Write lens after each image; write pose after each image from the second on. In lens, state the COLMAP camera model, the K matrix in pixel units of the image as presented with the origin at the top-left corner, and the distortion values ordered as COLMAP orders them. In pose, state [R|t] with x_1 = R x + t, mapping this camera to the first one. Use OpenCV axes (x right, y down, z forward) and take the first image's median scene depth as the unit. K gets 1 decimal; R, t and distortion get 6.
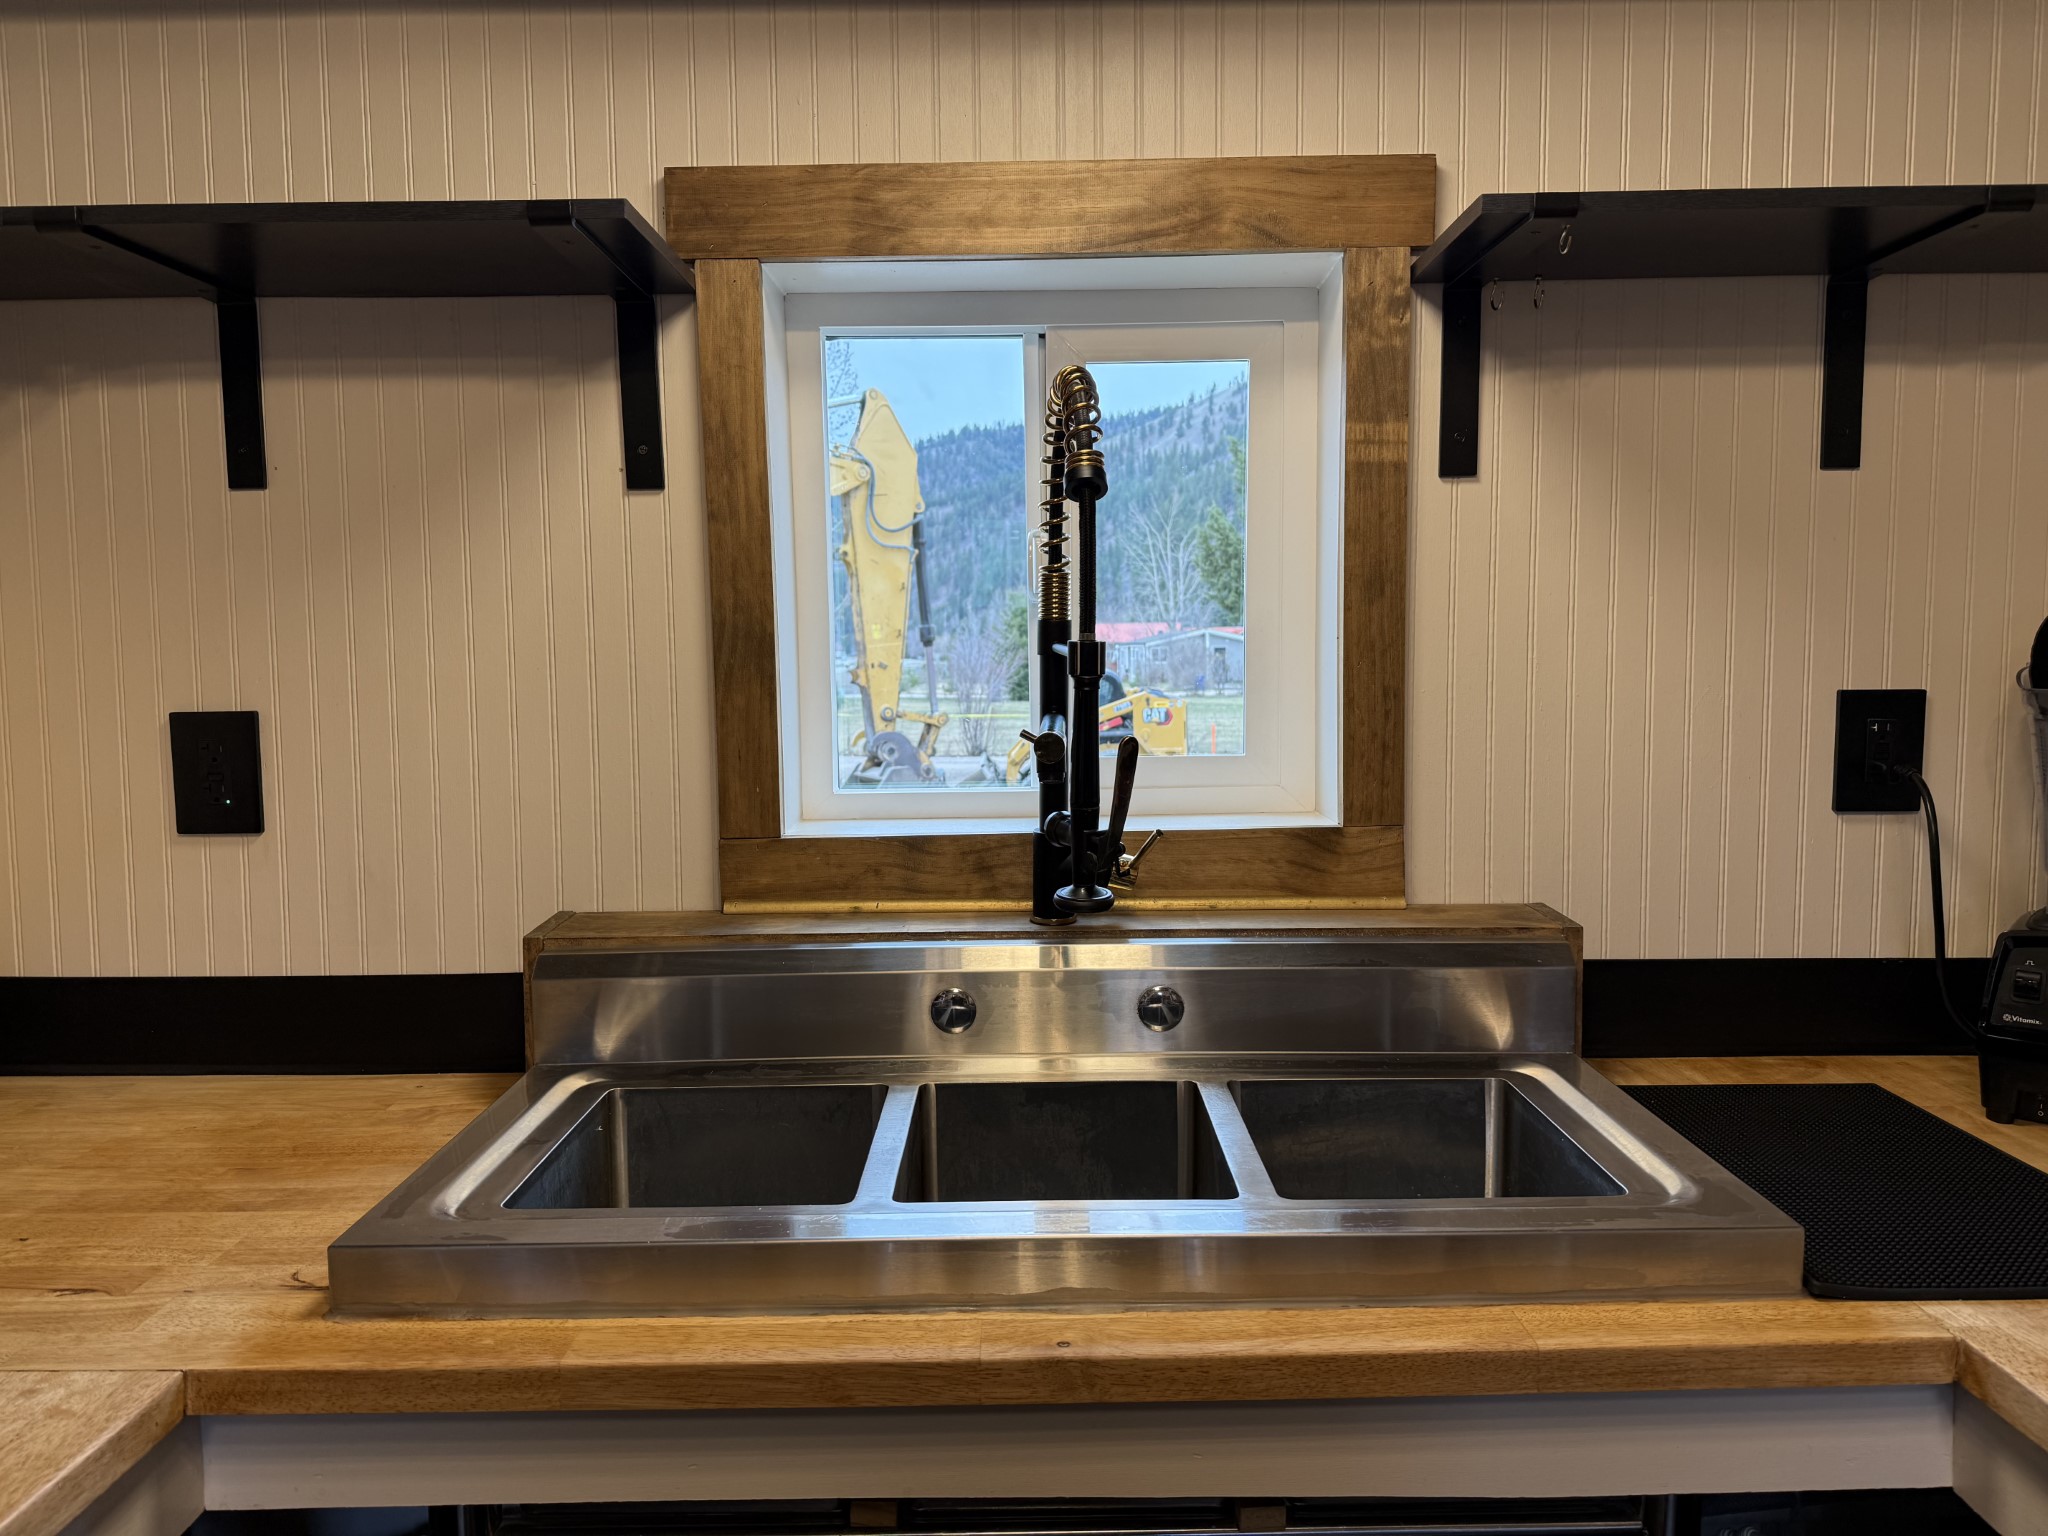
lens RADIAL K [[1418.6, 0, 1029.2], [0, 1418.6, 779.3], [0, 0, 1]] dist [0.024975, -0.022499]
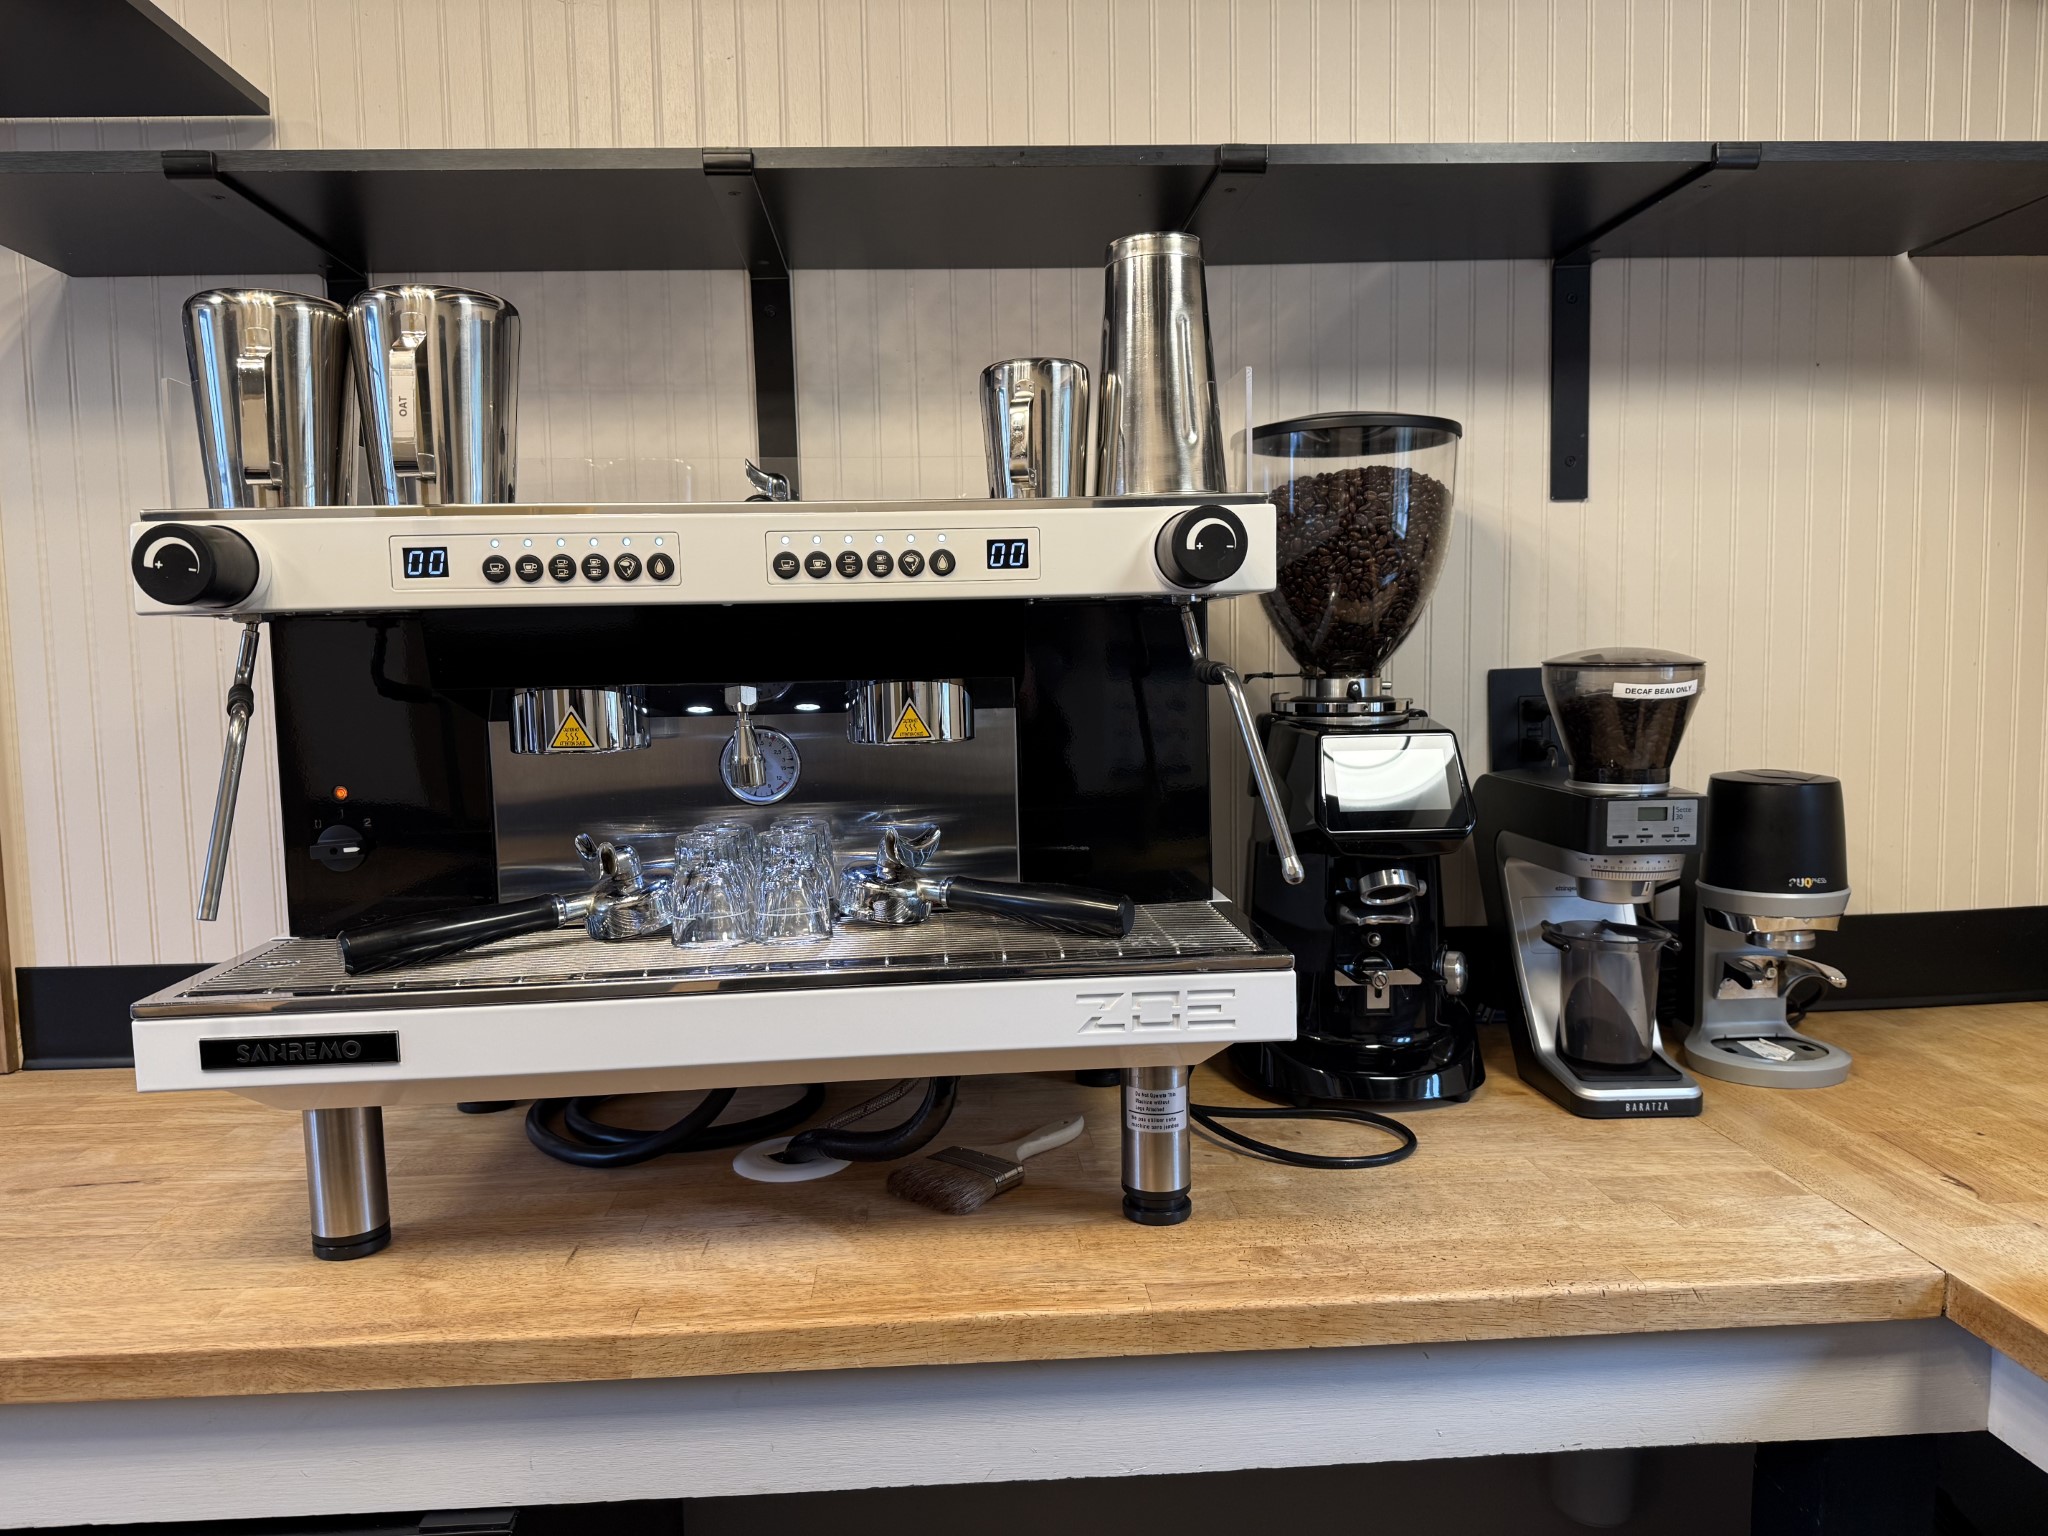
lens RADIAL K [[1418.6, 0, 1019.9], [0, 1418.6, 764.6], [0, 0, 1]] dist [0.024975, -0.022499]
pose [[0.068448, 0.083987, -0.994113, 0.223584], [-0.062286, 0.994866, 0.079762, 0.004815], [0.995708, 0.056460, 0.073328, 0.147204]]
